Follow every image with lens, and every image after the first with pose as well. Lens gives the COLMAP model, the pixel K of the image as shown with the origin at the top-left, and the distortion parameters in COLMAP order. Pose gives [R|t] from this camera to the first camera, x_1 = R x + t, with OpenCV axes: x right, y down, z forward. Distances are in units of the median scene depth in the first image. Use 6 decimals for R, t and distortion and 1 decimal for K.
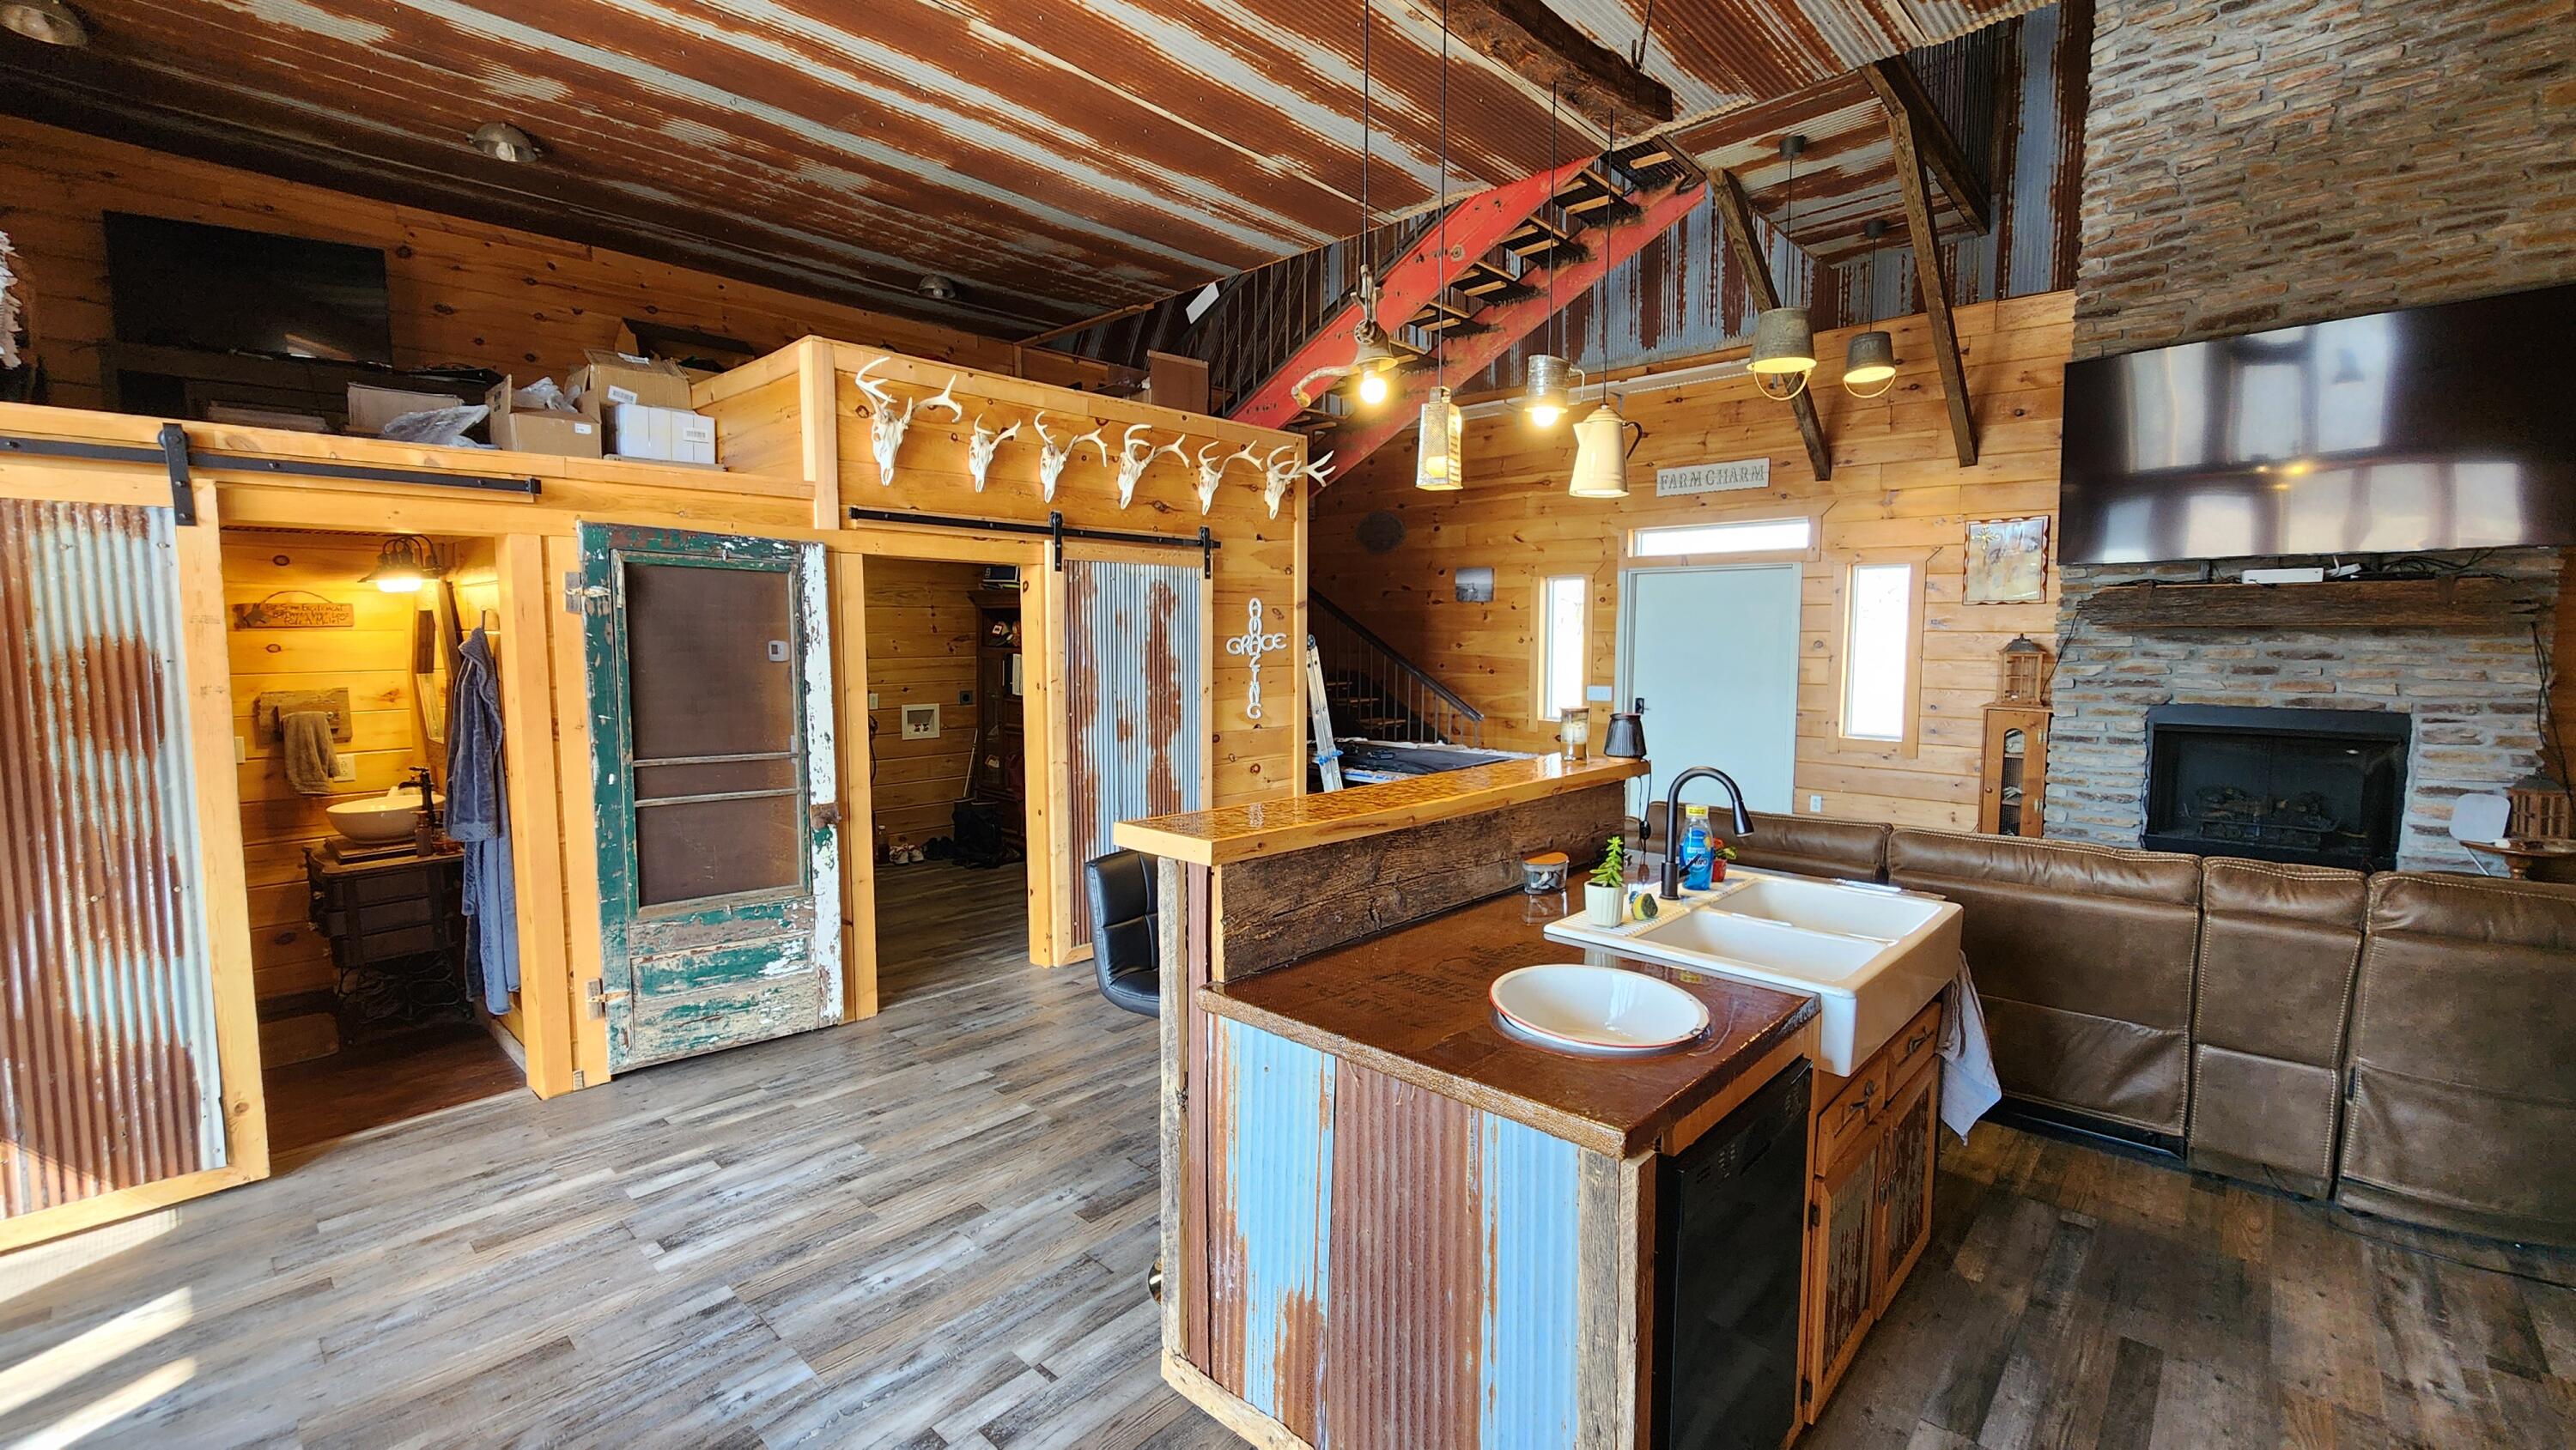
lens RADIAL K [[1059.1, 0, 1285.2], [0, 1059.1, 717.4], [0, 0, 1]] dist [-0.000415, -0.000005]
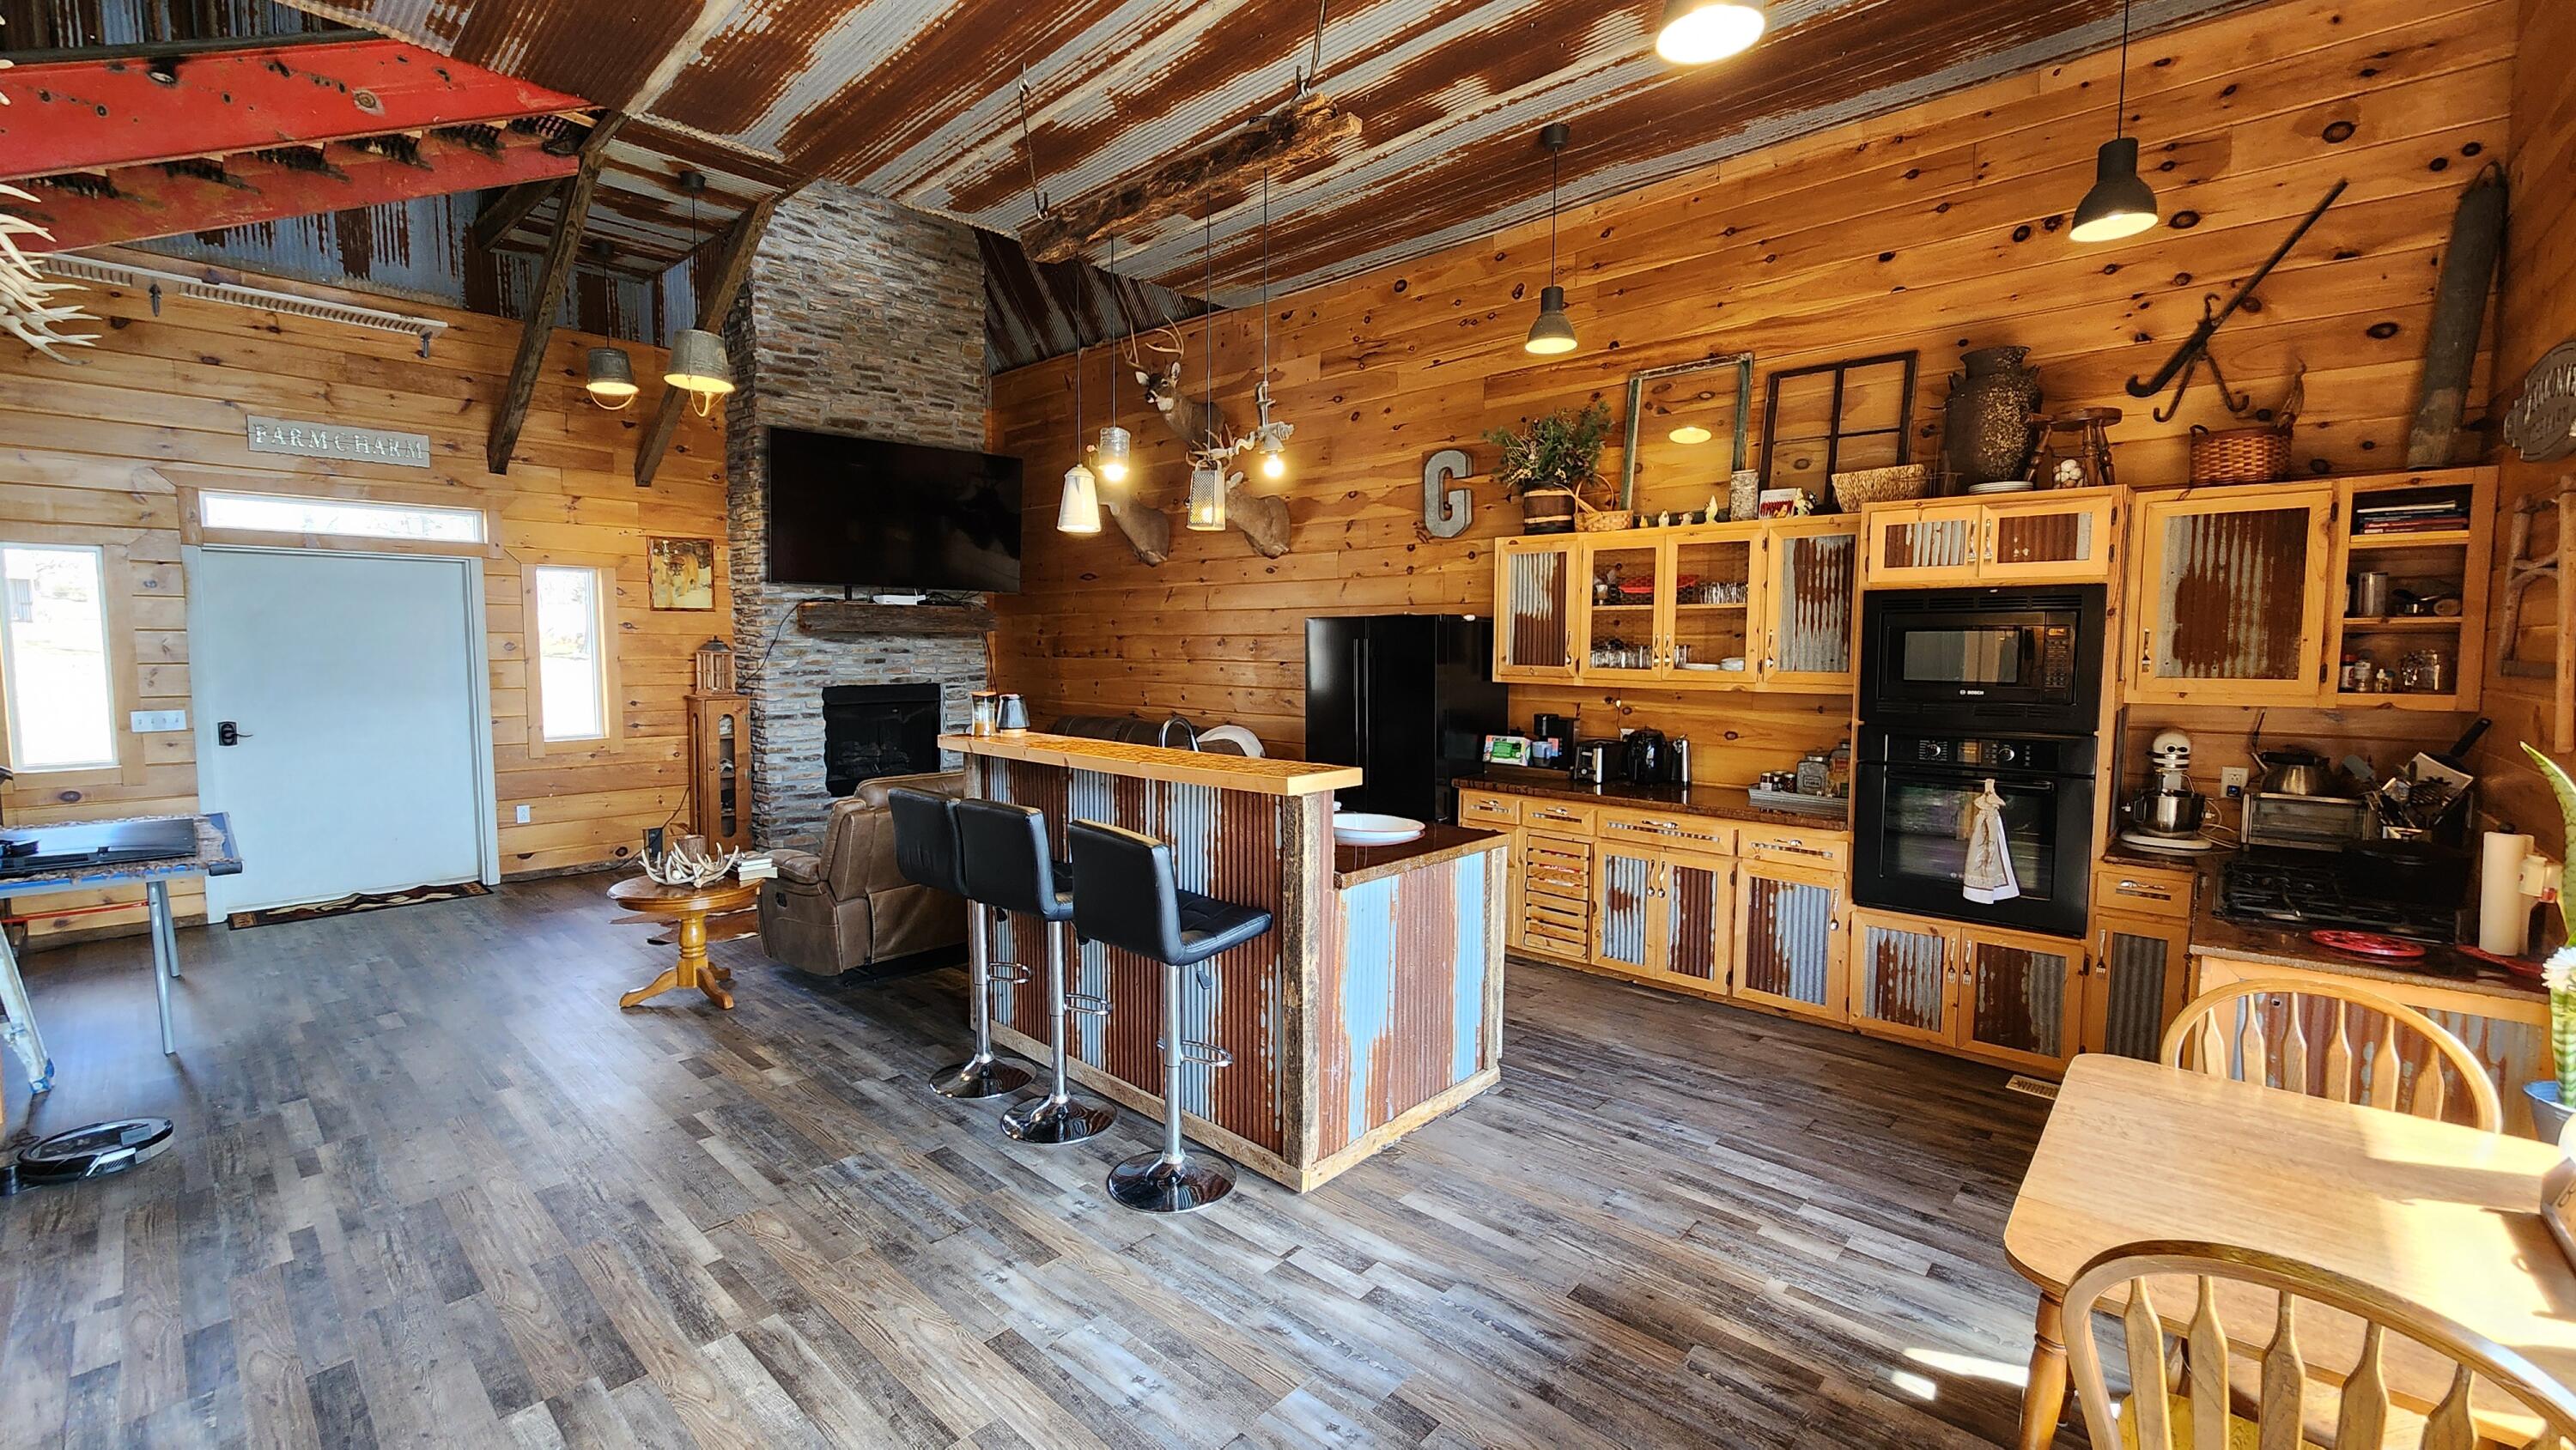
lens RADIAL K [[1048.7, 0, 1282.6], [0, 1048.7, 716.9], [0, 0, 1]] dist [0.001203, 0.000082]
pose [[-0.005022, -0.071641, 0.997418, -0.605620], [0.077710, 0.994386, 0.071814, -0.027511], [-0.996963, 0.077870, 0.000574, 0.429961]]
